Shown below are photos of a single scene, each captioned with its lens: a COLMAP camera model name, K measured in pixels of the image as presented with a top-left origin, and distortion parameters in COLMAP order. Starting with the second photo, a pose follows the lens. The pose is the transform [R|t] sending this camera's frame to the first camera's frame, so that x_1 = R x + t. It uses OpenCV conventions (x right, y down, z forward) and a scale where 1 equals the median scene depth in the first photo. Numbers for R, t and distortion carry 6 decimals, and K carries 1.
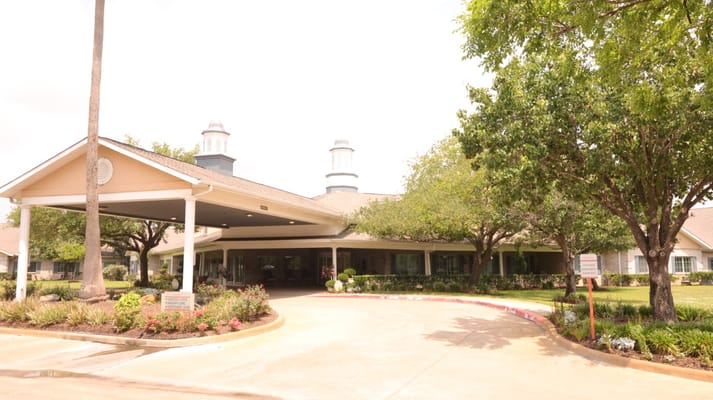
lens RADIAL K [[559.3, 0, 355.0], [0, 559.3, 201.9], [0, 0, 1]] dist [-0.000773, 0.000235]
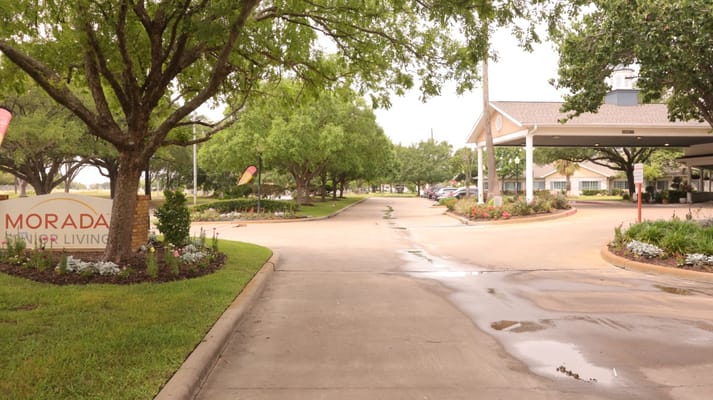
lens RADIAL K [[505.0, 0, 354.7], [0, 505.0, 198.6], [0, 0, 1]] dist [0.000379, -0.001462]
pose [[0.398919, 0.014437, -0.916872, 0.735418], [0.111774, 0.991655, 0.064246, 0.021562], [0.910148, -0.128111, 0.393976, 0.025904]]
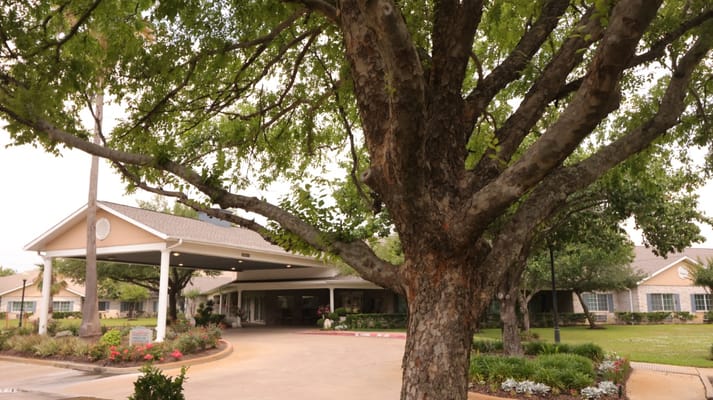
lens RADIAL K [[559.3, 0, 355.0], [0, 559.3, 201.9], [0, 0, 1]] dist [-0.000773, 0.000235]
pose [[0.990267, -0.028796, -0.136169, 0.269724], [0.019746, 0.997534, -0.067354, -0.020636], [0.137773, 0.064010, 0.988393, -0.138080]]
